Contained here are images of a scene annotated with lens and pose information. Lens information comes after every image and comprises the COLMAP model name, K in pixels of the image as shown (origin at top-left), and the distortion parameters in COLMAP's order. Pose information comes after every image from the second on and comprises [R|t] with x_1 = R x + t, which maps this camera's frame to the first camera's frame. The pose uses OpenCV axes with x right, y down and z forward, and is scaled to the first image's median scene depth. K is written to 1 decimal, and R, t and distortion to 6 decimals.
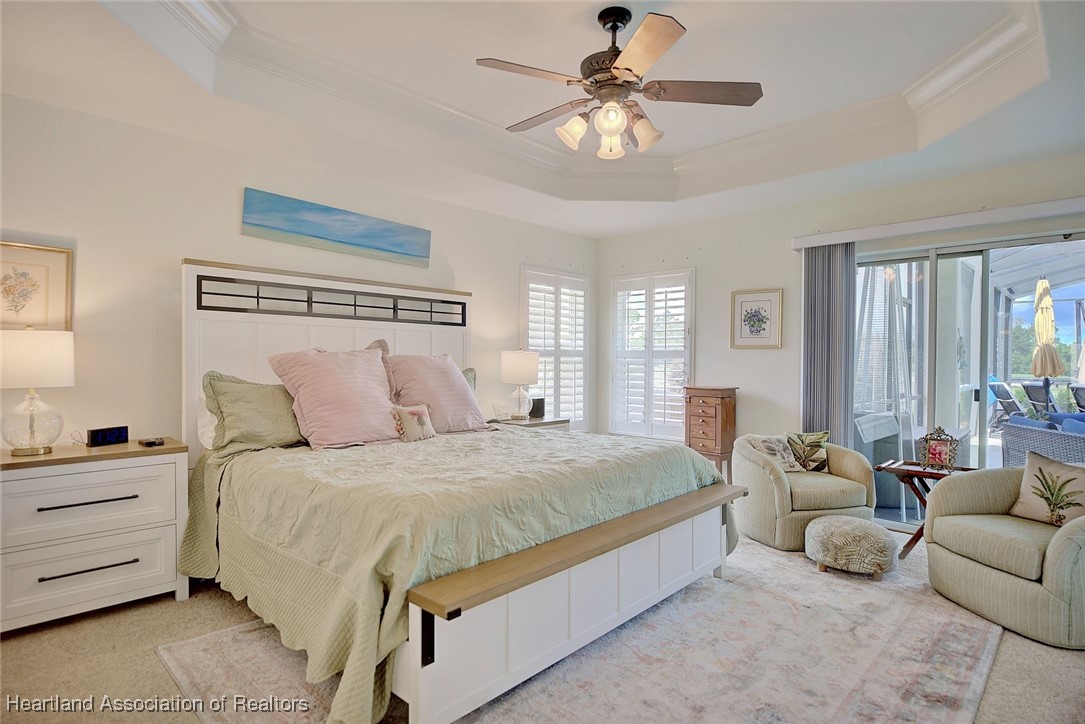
lens RADIAL K [[574.8, 0, 546.8], [0, 574.8, 360.9], [0, 0, 1]] dist [-0.002539, -0.000334]
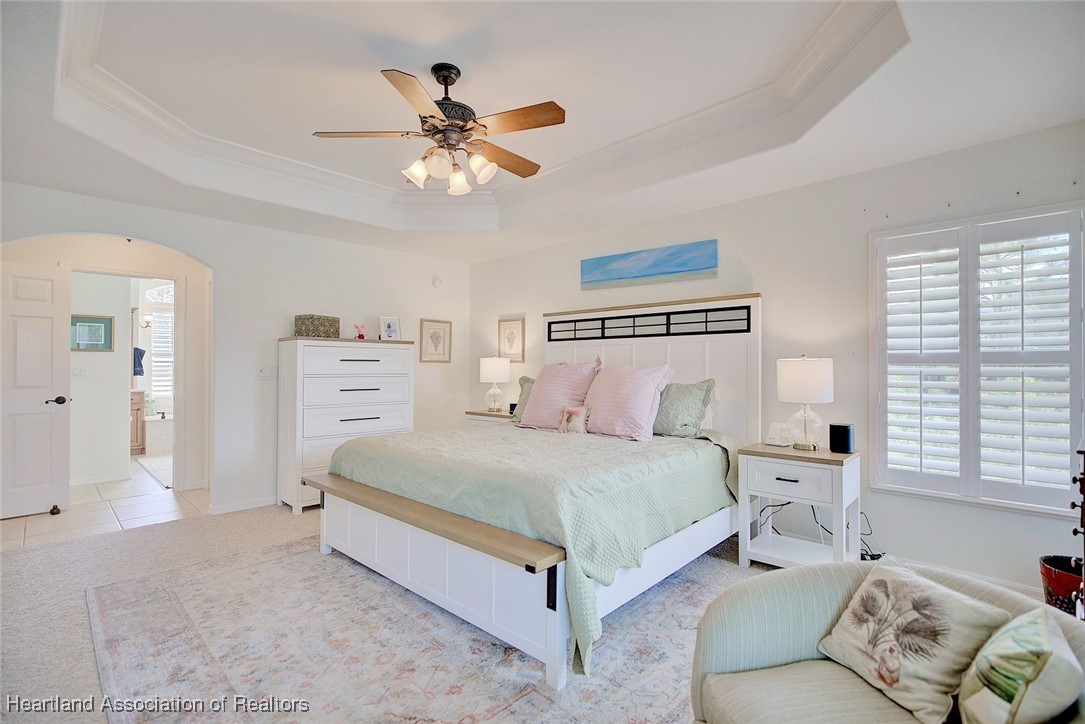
lens RADIAL K [[492.7, 0, 544.1], [0, 492.7, 367.1], [0, 0, 1]] dist [-0.005558, -0.003239]
pose [[-0.005615, -0.011116, -0.999922, 0.668847], [-0.006254, 0.999919, -0.011081, 0.003938], [0.999965, 0.006191, -0.005684, 0.743751]]
